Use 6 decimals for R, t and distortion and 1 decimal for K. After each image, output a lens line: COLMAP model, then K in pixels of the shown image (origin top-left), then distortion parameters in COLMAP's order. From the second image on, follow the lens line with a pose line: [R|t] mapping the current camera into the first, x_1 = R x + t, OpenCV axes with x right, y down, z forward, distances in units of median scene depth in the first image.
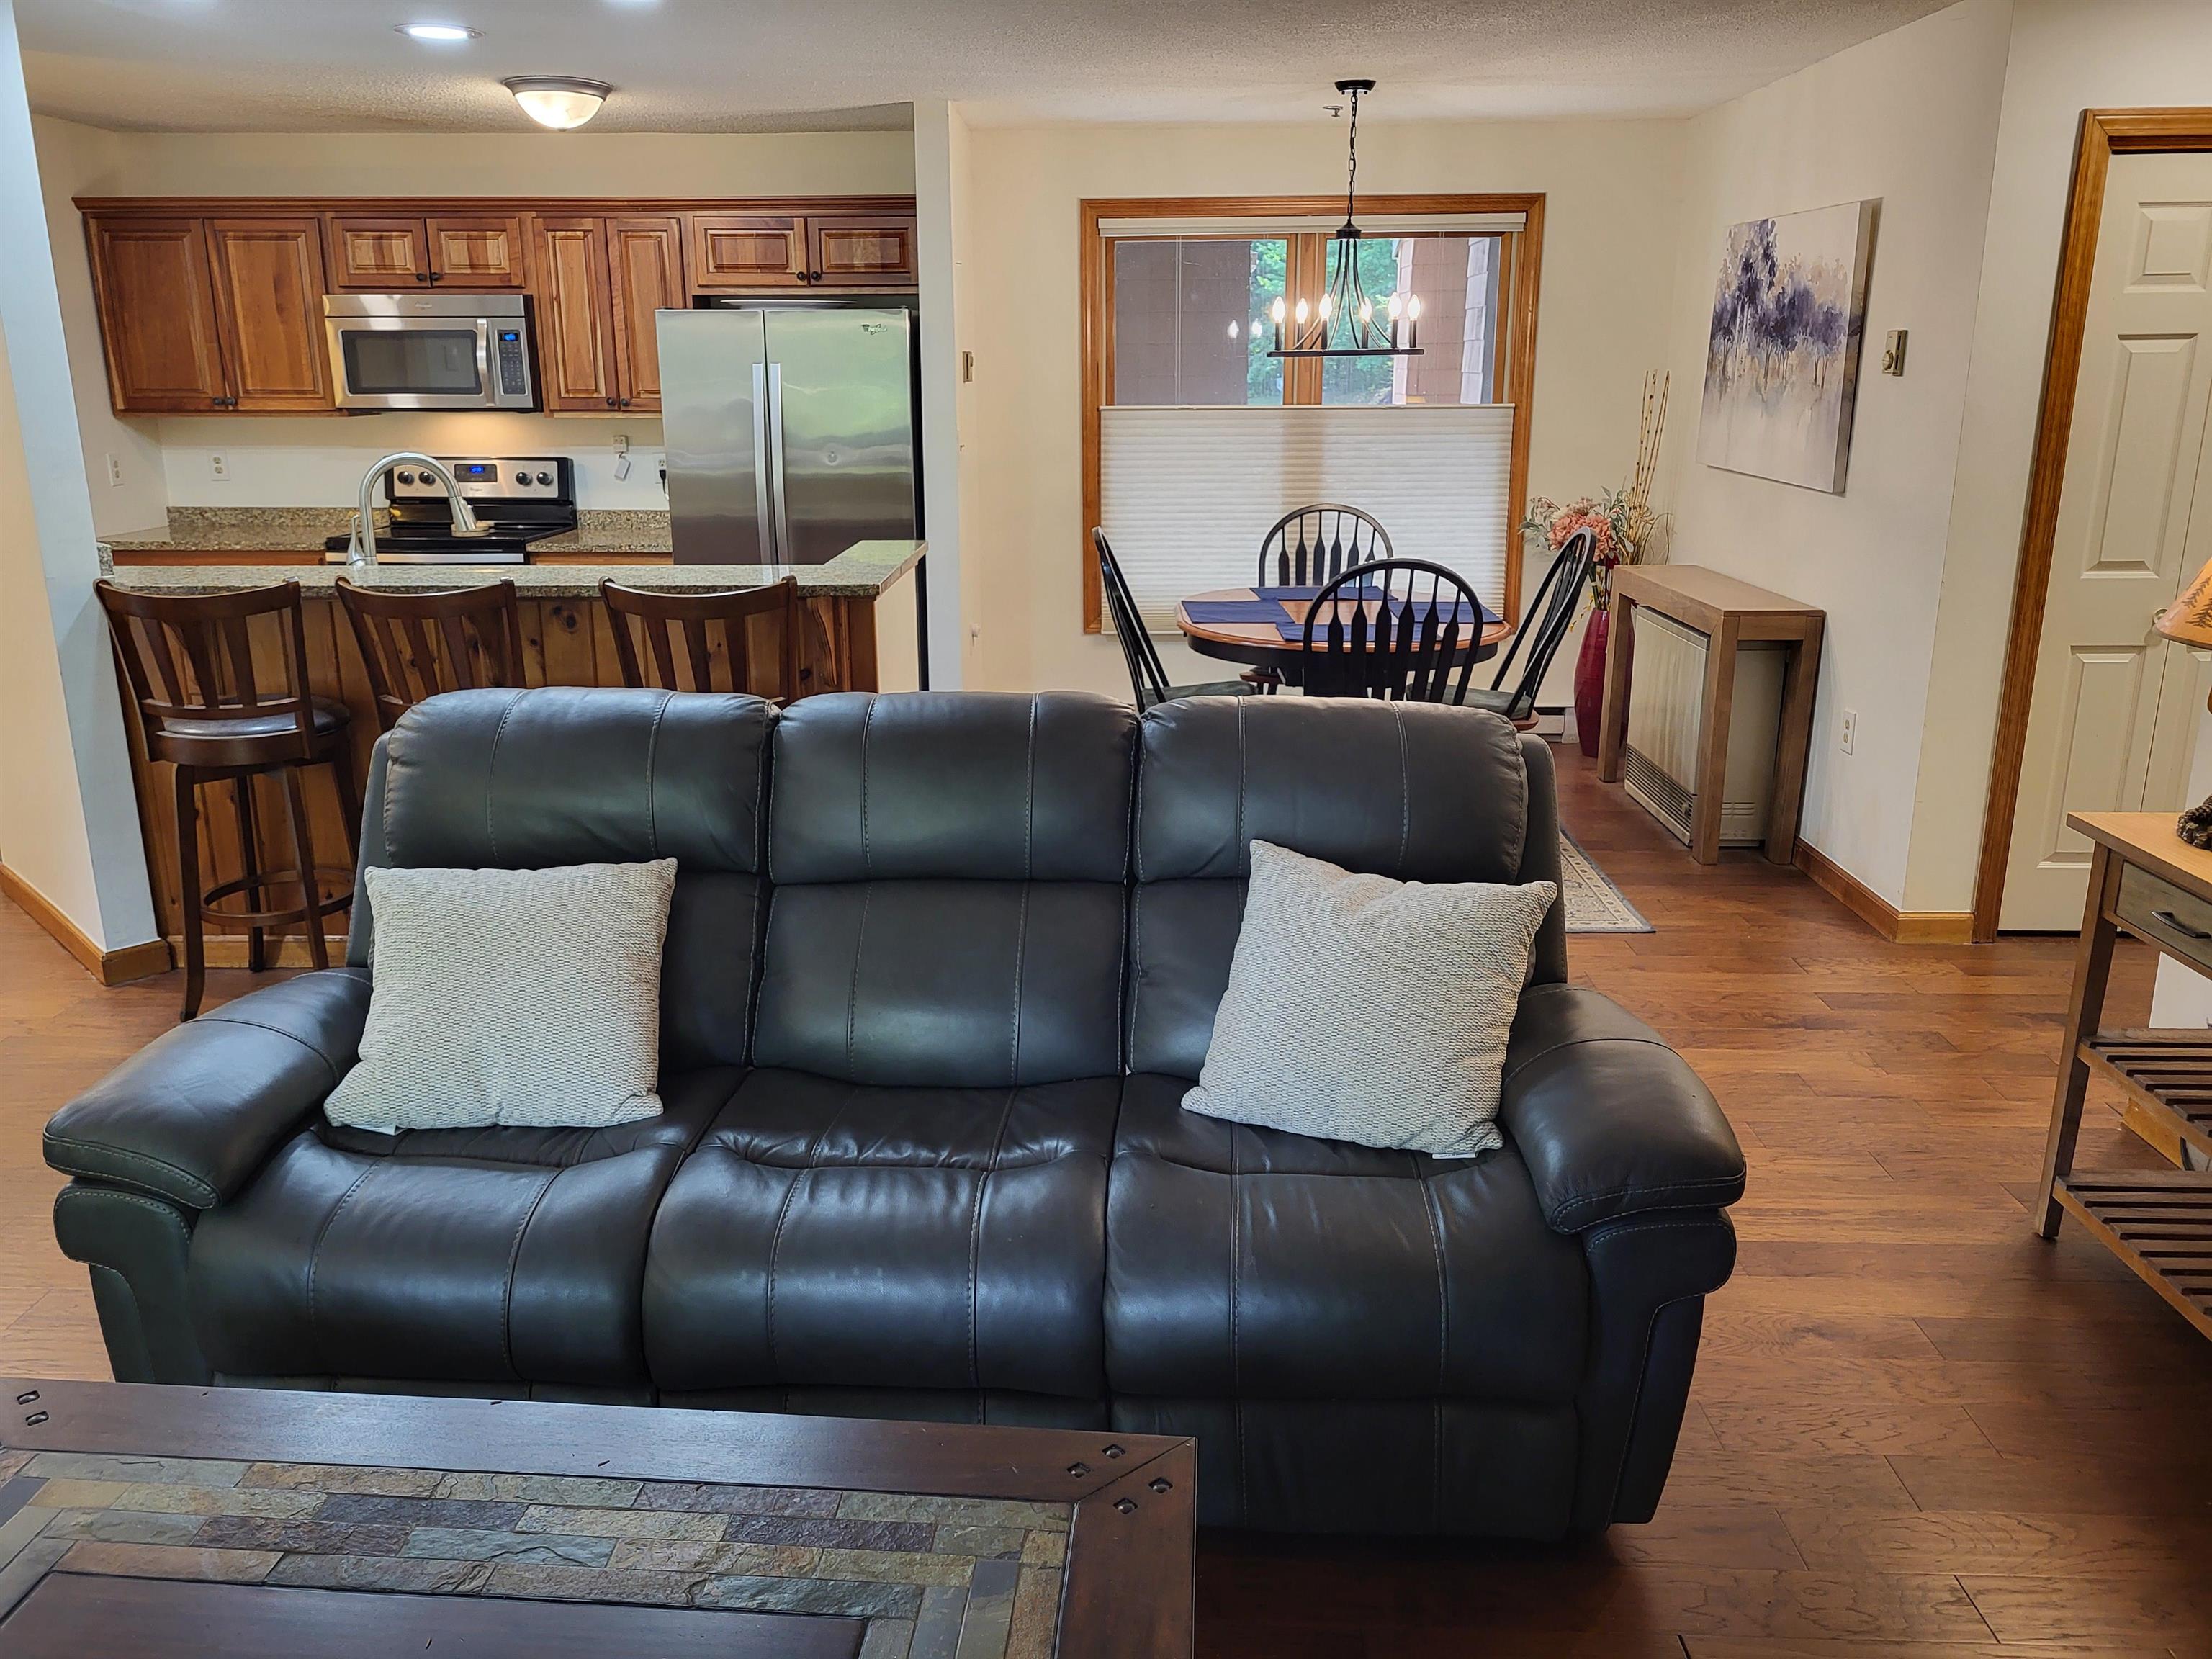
lens RADIAL K [[1668.4, 0, 1073.1], [0, 1668.4, 798.6], [0, 0, 1]] dist [0.061156, -0.058436]
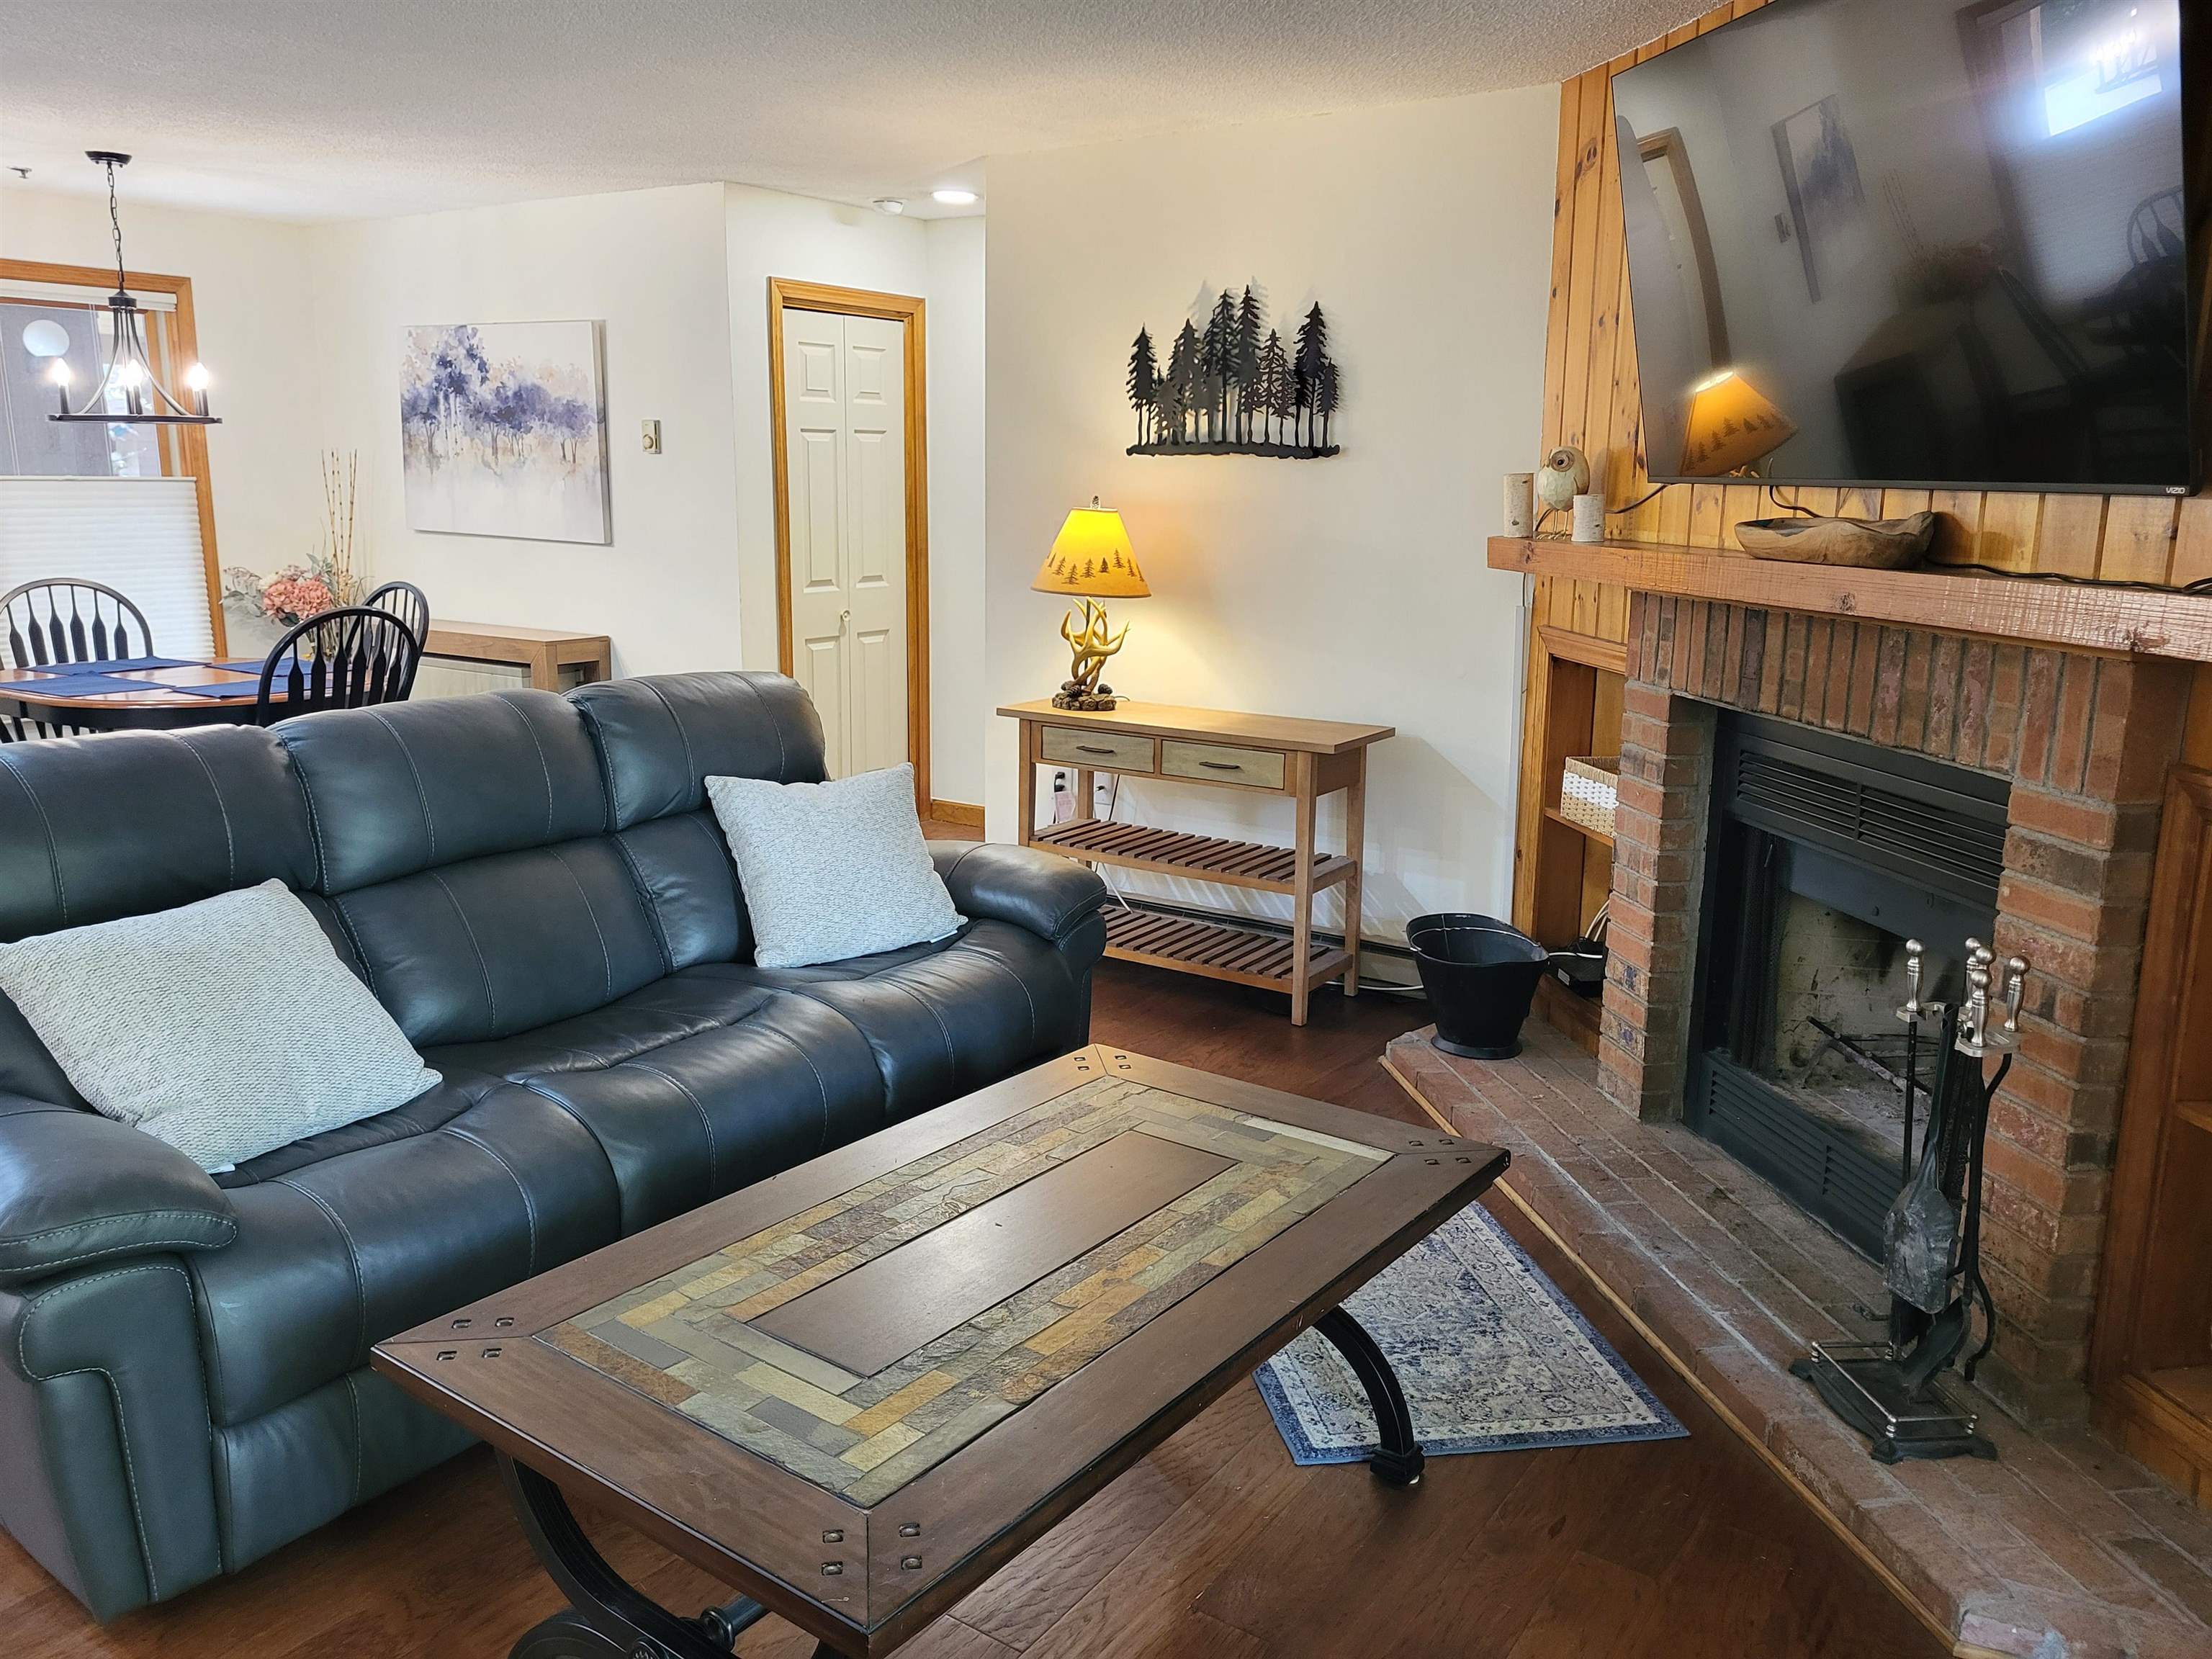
lens RADIAL K [[1663.1, 0, 1106.5], [0, 1663.1, 804.3], [0, 0, 1]] dist [0.061217, -0.066723]
pose [[0.528363, -0.156655, 0.834441, -0.343844], [0.202611, 0.977699, 0.055258, 0.015426], [-0.824489, 0.139871, 0.548320, 0.010027]]
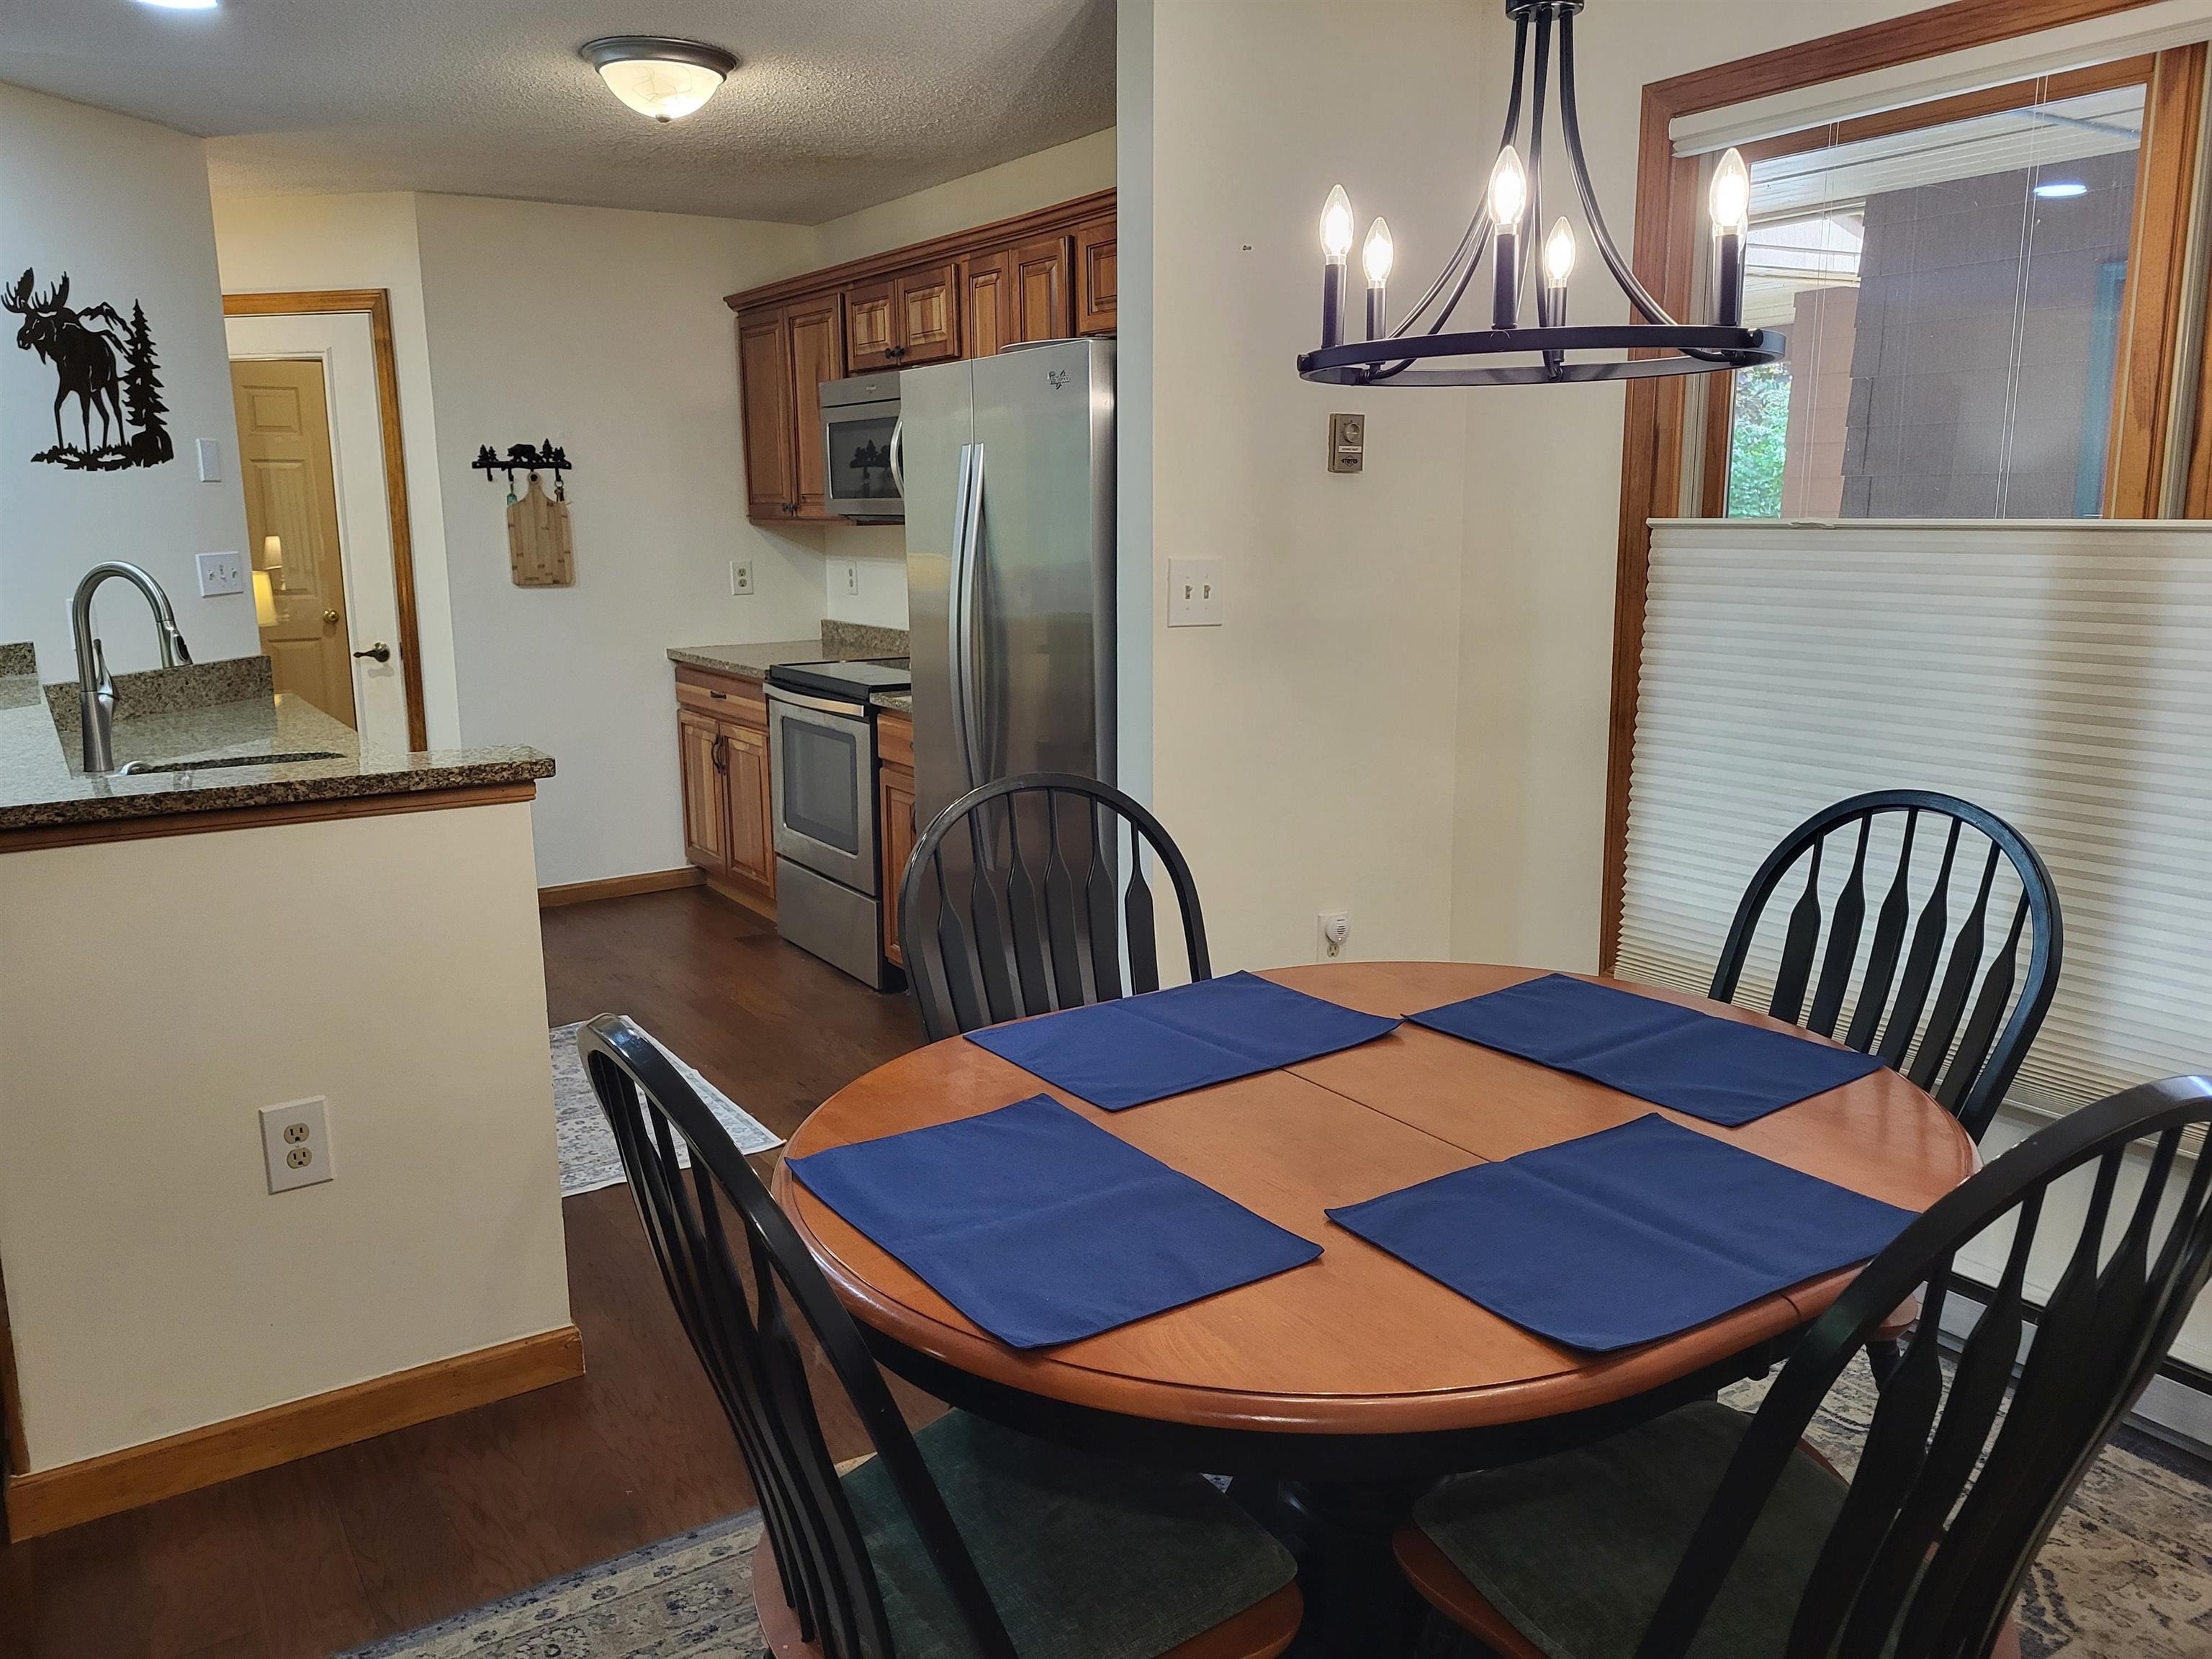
lens RADIAL K [[1668.4, 0, 1073.1], [0, 1668.4, 798.6], [0, 0, 1]] dist [0.061156, -0.058436]
pose [[0.564013, 0.146030, -0.812751, 0.336642], [-0.200816, 0.978947, 0.036534, -0.149493], [0.800976, 0.142608, 0.581464, 0.639377]]
